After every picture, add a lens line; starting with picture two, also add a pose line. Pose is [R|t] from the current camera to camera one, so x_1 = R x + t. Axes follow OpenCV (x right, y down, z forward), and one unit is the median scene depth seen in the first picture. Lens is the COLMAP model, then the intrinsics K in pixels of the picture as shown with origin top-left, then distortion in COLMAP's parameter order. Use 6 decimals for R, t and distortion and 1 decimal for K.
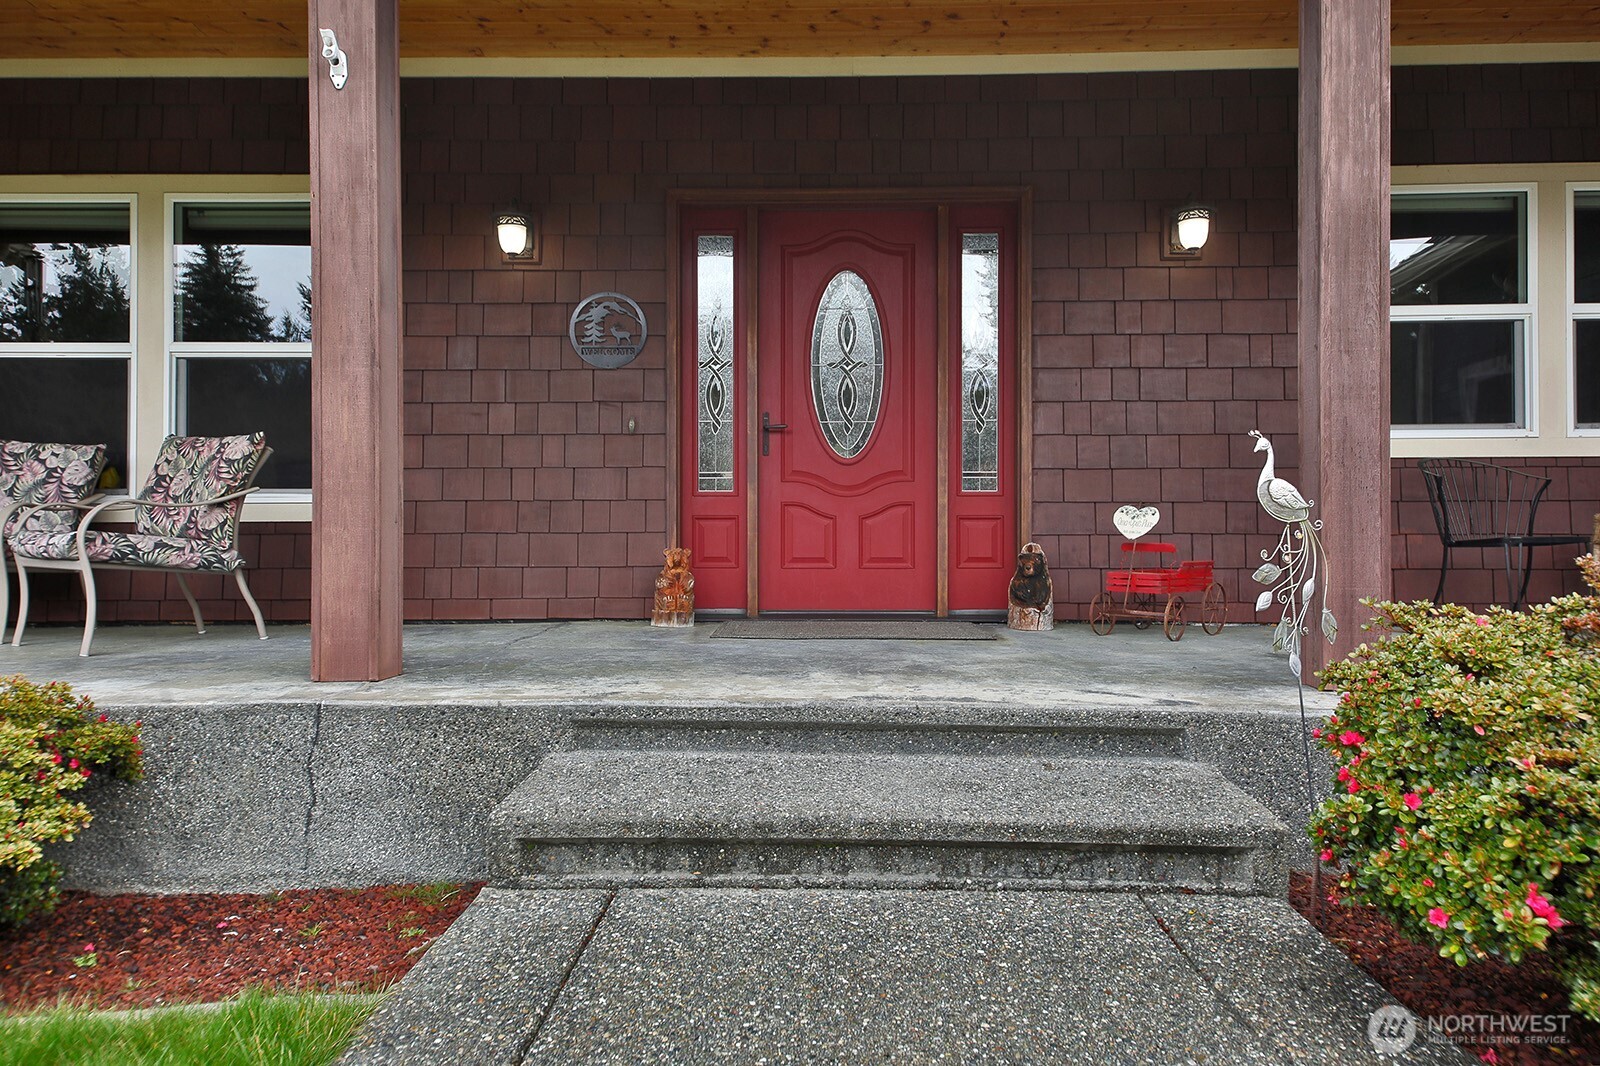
lens RADIAL K [[1114.6, 0, 800.0], [0, 1114.6, 533.0], [0, 0, 1]] dist [0.049227, -0.000205]
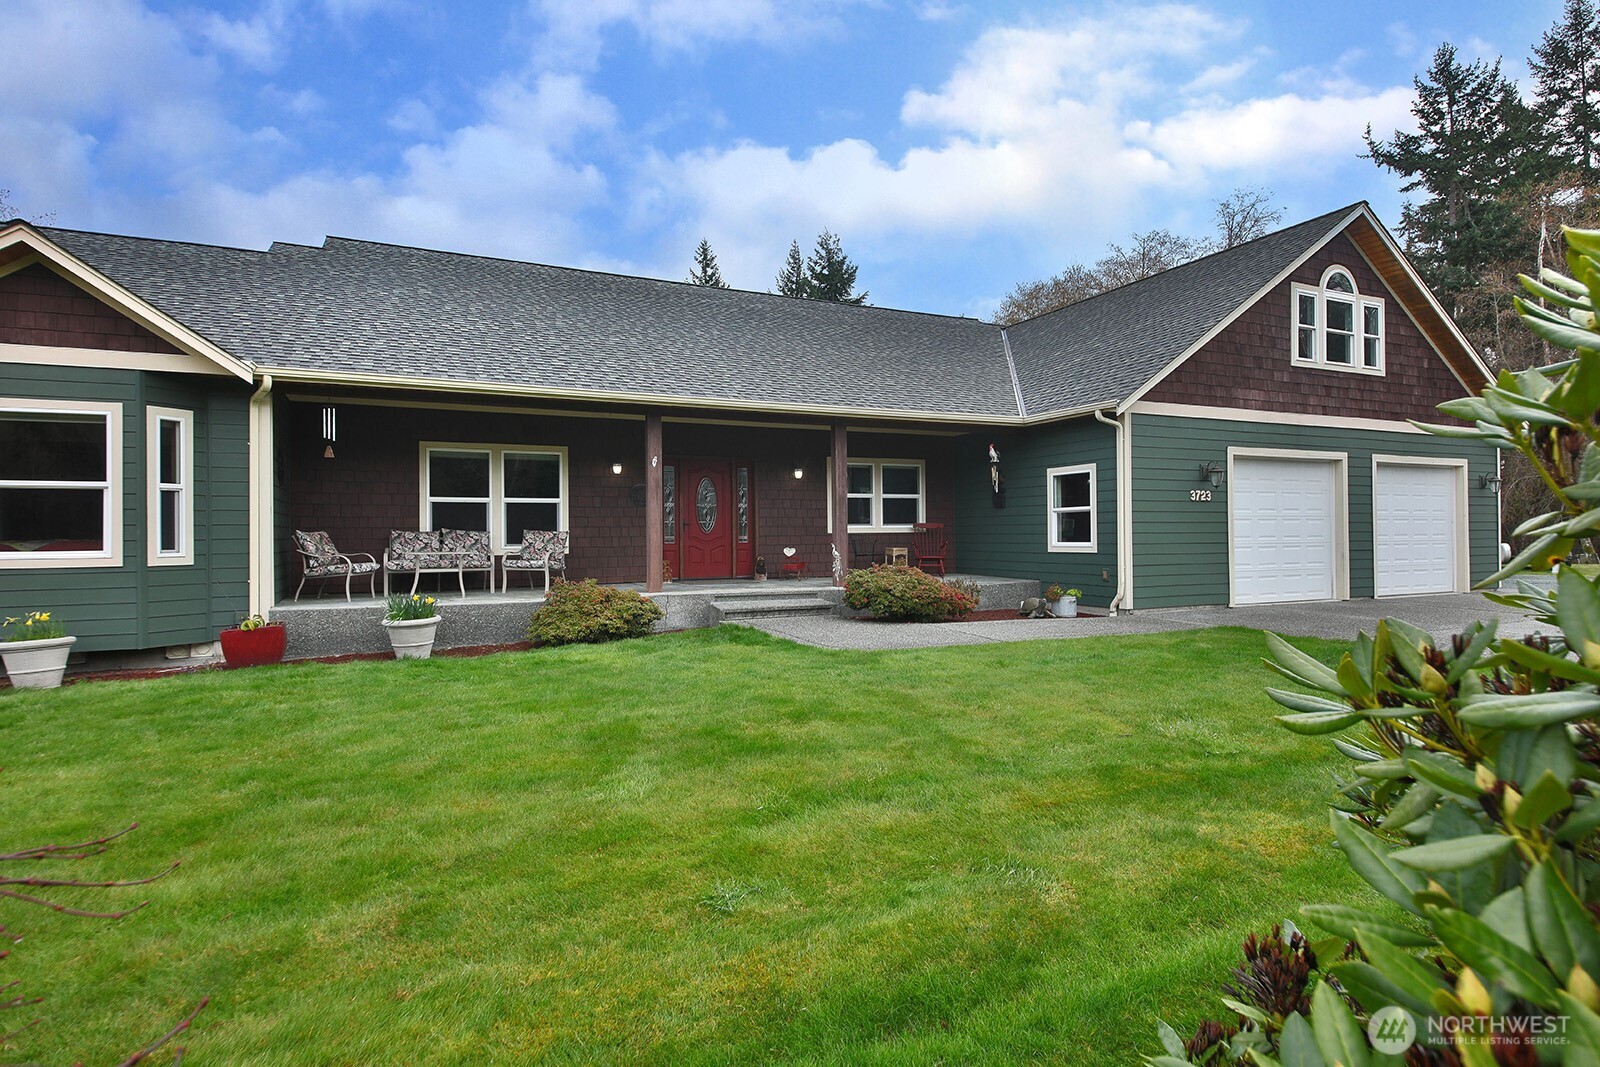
lens RADIAL K [[824.5, 0, 800.0], [0, 824.5, 533.5], [0, 0, 1]] dist [0.000063, -0.000009]
pose [[0.901636, -0.009105, 0.432399, -0.833288], [0.003527, 0.999900, 0.013700, -0.102547], [-0.432481, -0.010827, 0.901578, -1.480870]]
